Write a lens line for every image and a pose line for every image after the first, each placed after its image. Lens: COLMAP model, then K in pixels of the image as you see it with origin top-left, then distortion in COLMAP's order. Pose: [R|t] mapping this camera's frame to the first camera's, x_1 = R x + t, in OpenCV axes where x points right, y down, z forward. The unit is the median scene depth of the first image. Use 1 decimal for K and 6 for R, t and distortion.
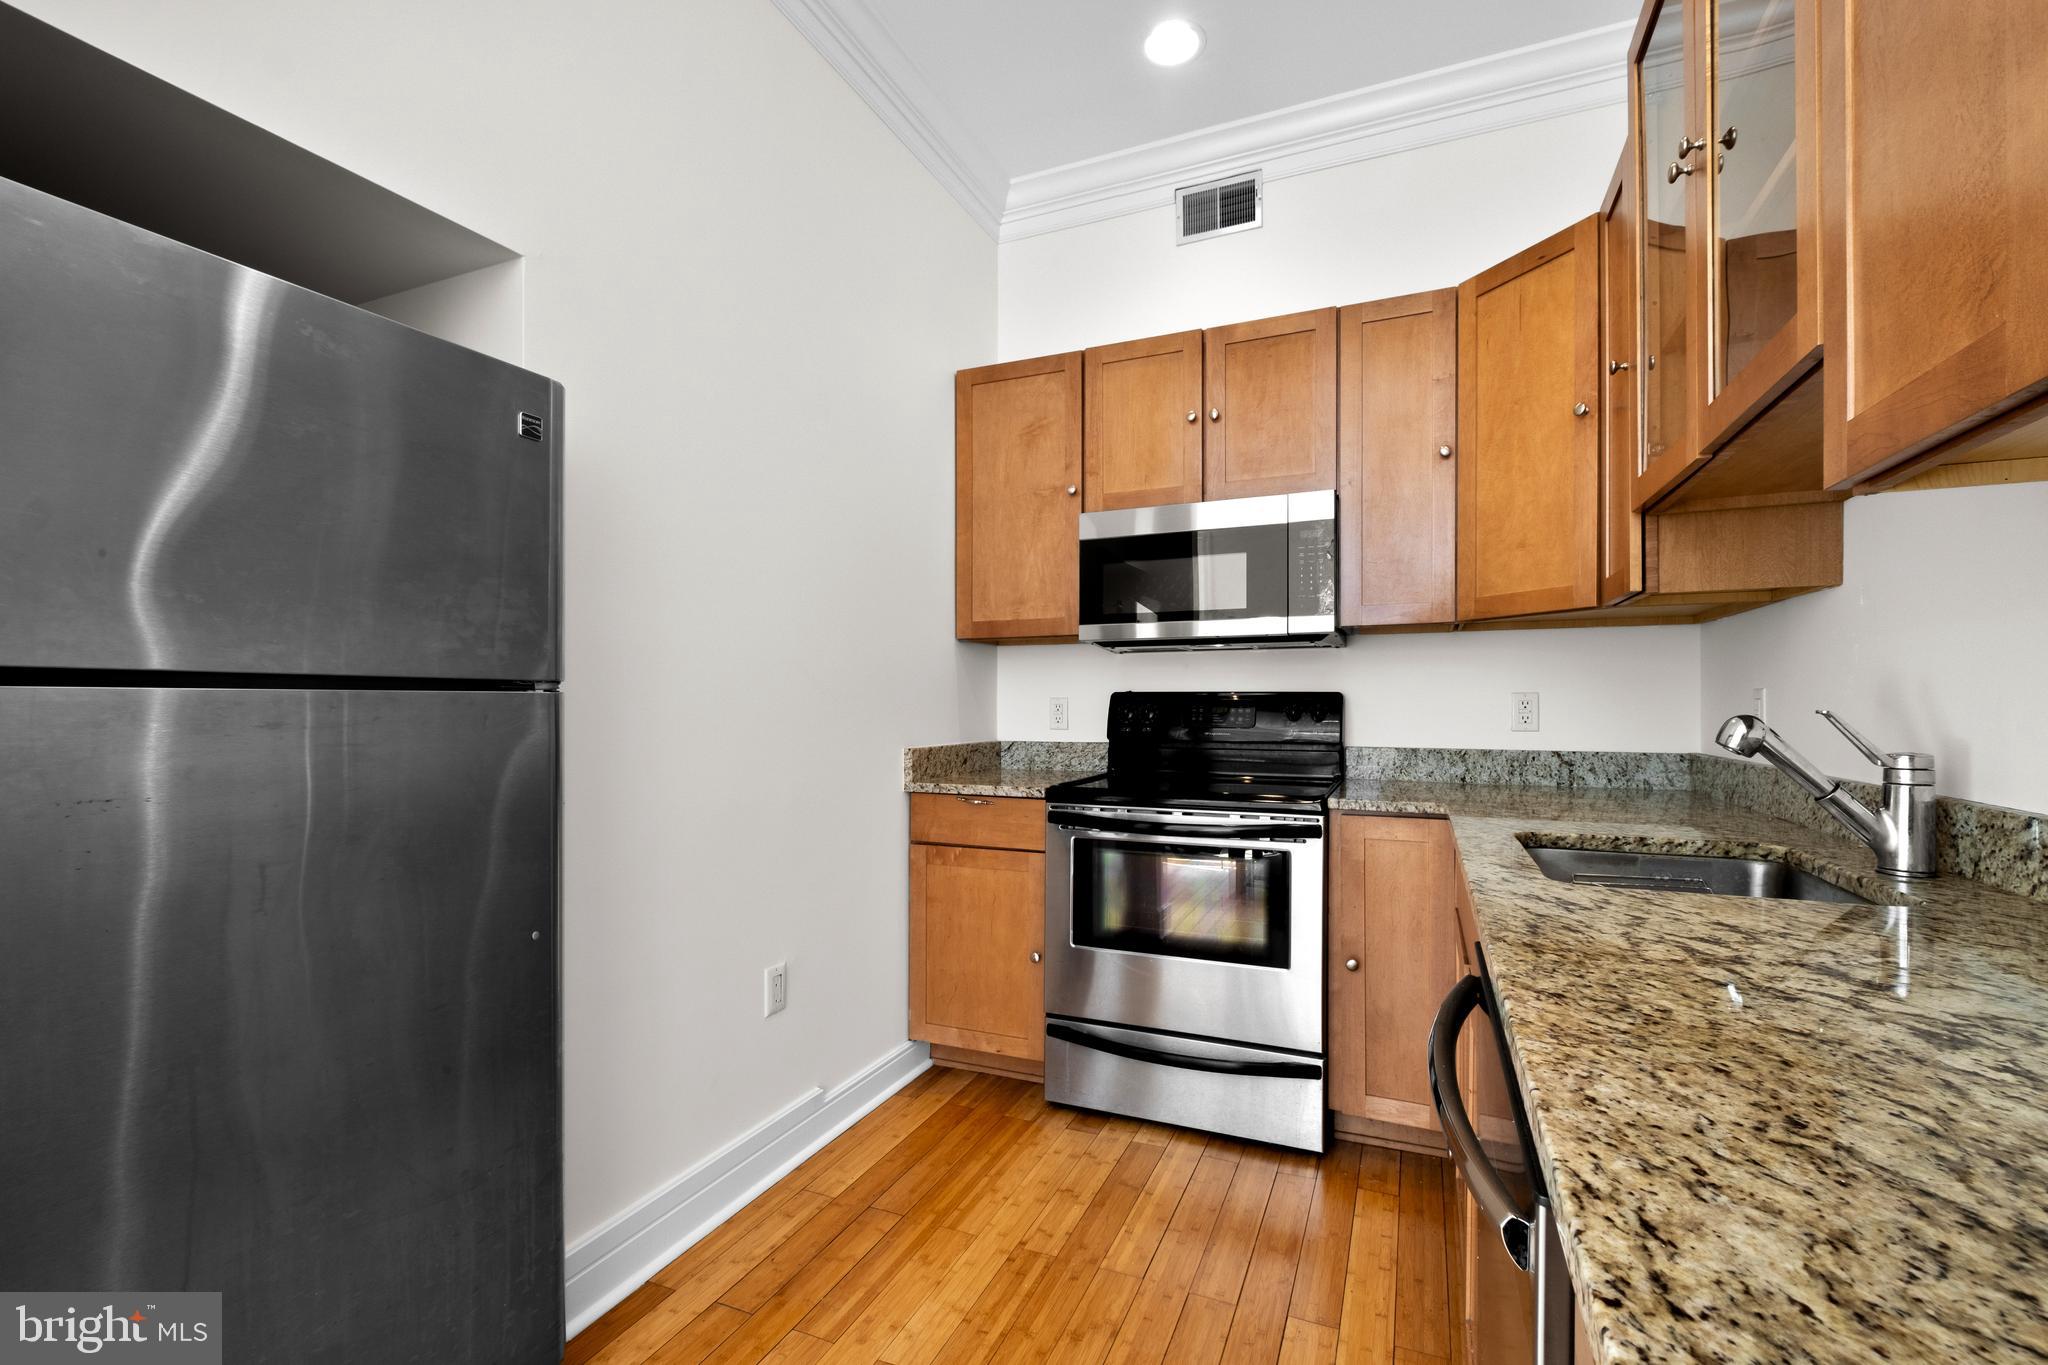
lens RADIAL K [[899.2, 0, 1021.2], [0, 899.2, 708.3], [0, 0, 1]] dist [0.007472, -0.005390]
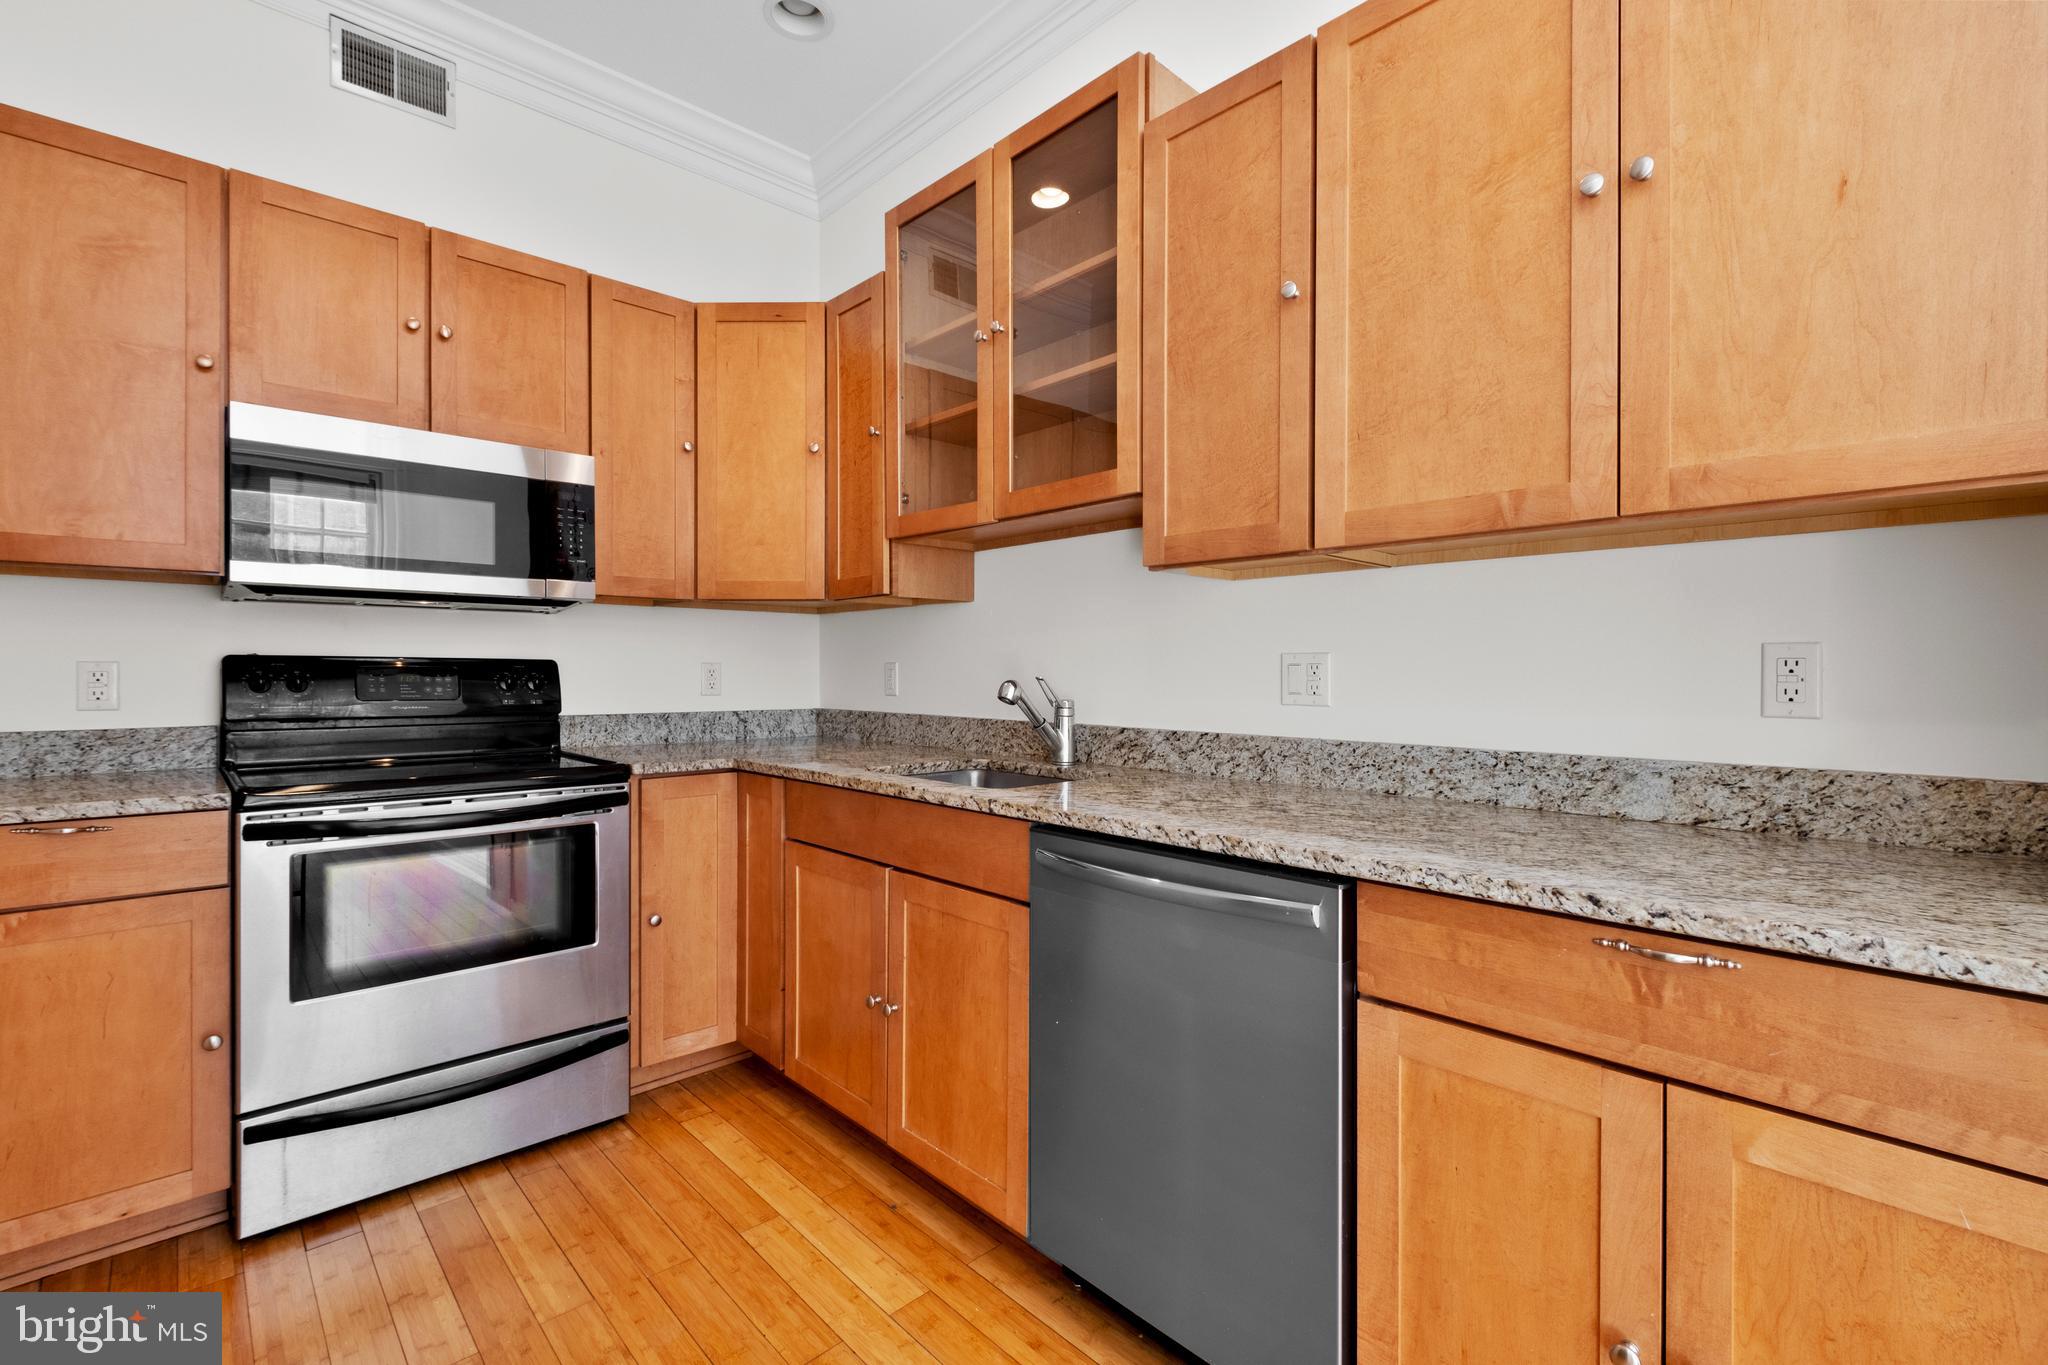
lens RADIAL K [[899.2, 0, 1026.6], [0, 899.2, 676.7], [0, 0, 1]] dist [0.007472, -0.005390]
pose [[0.390950, -0.002836, 0.920407, -0.378760], [0.001682, 0.999996, 0.002366, -0.001231], [-0.920410, 0.000623, 0.390954, 0.167762]]
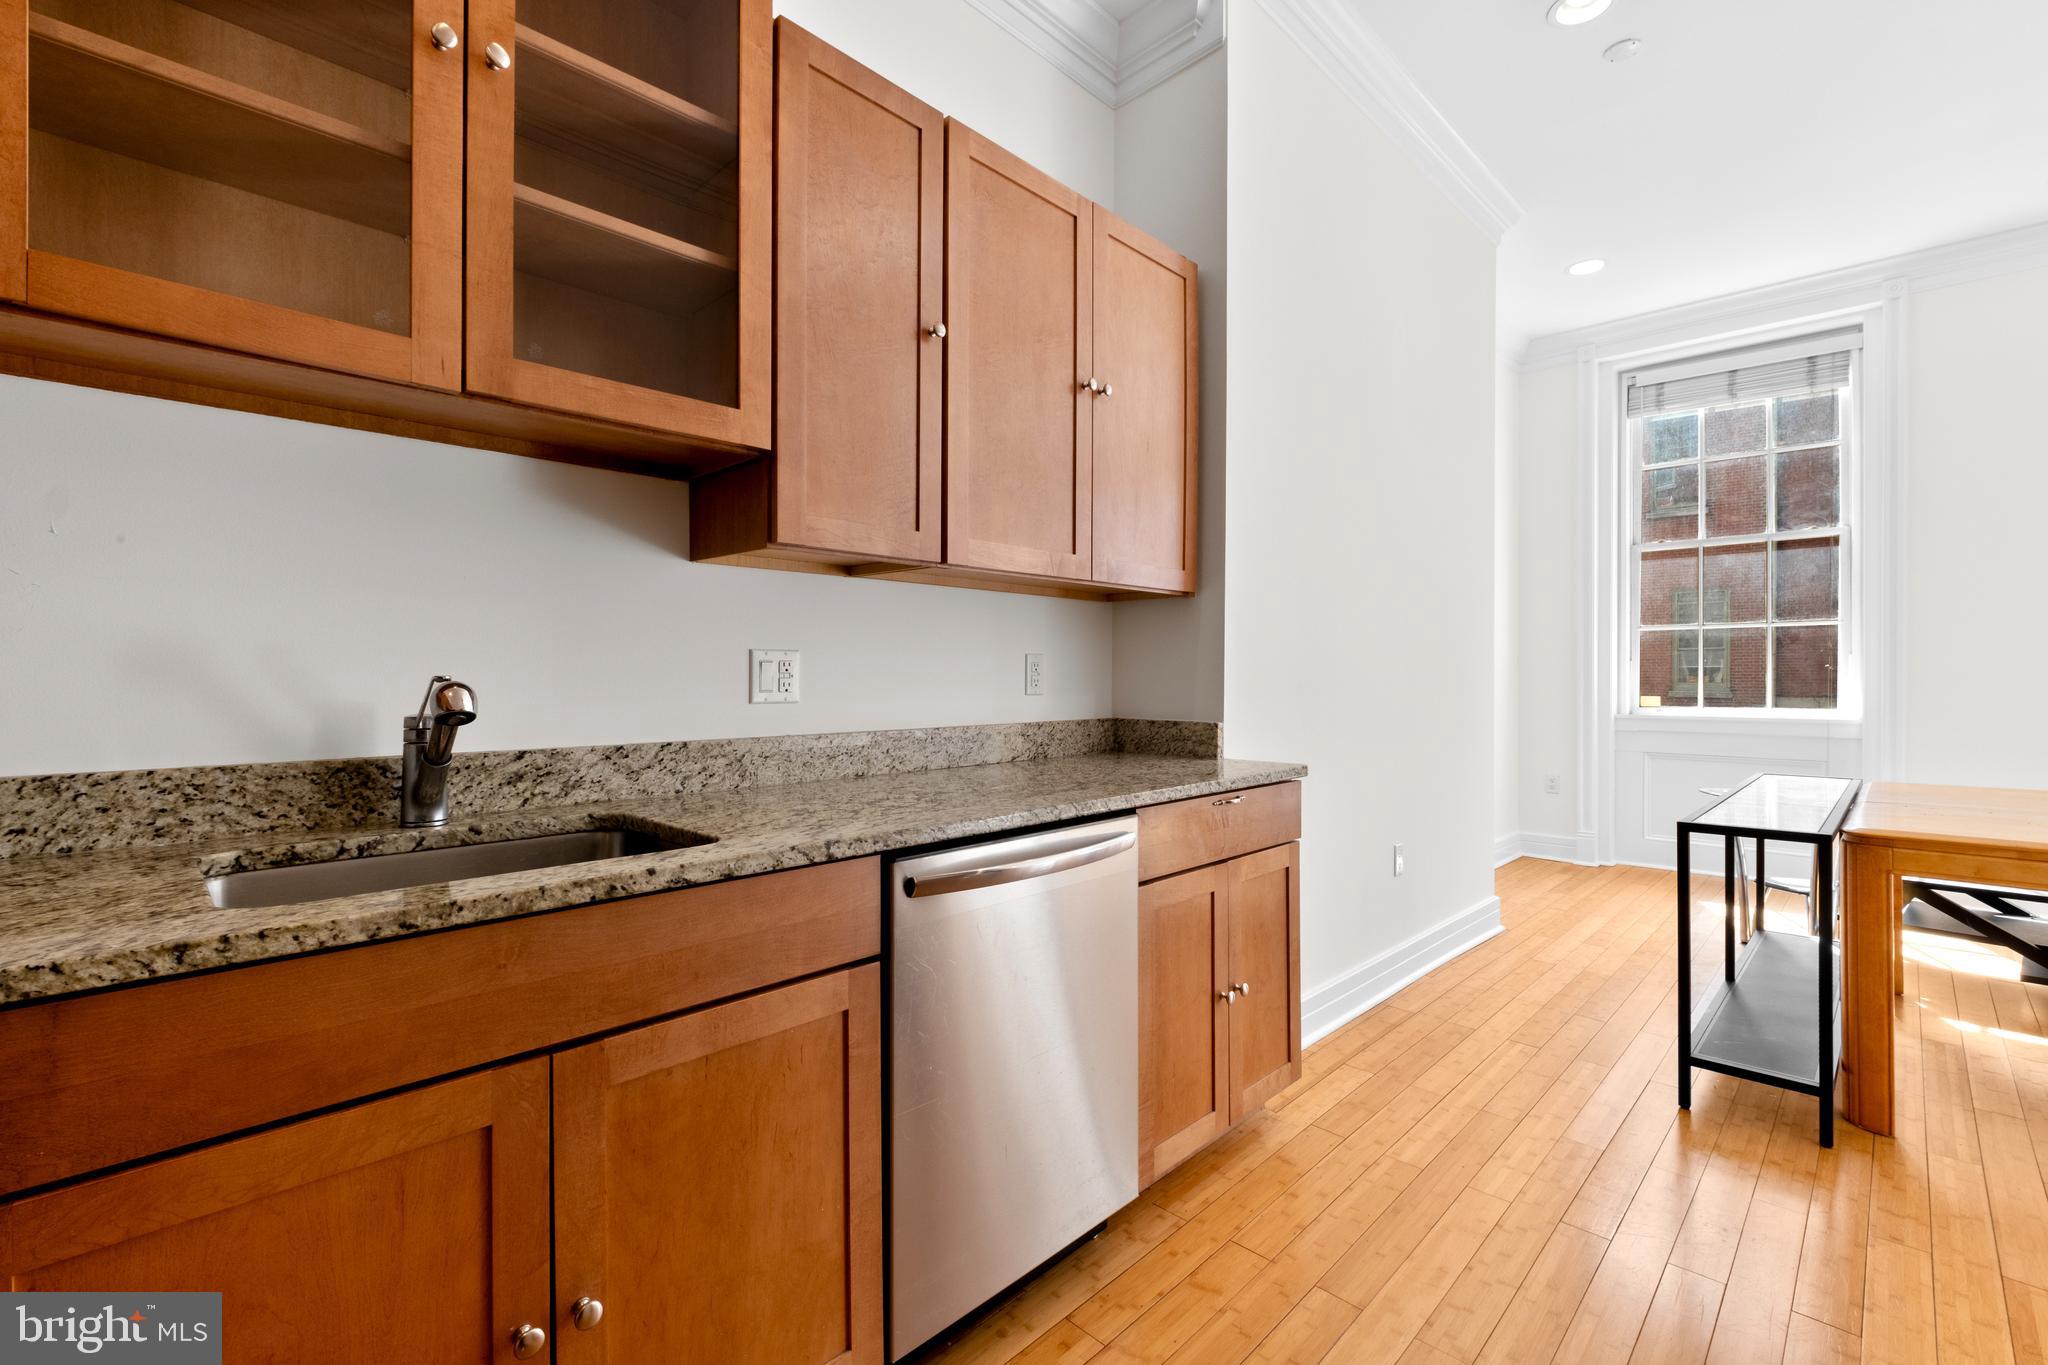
lens RADIAL K [[899.2, 0, 1042.0], [0, 899.2, 676.4], [0, 0, 1]] dist [0.007472, -0.005390]
pose [[-0.939146, 0.000797, 0.343519, -0.050587], [0.003172, 0.999975, 0.006351, -0.000768], [-0.343505, 0.007054, -0.939124, 0.872894]]
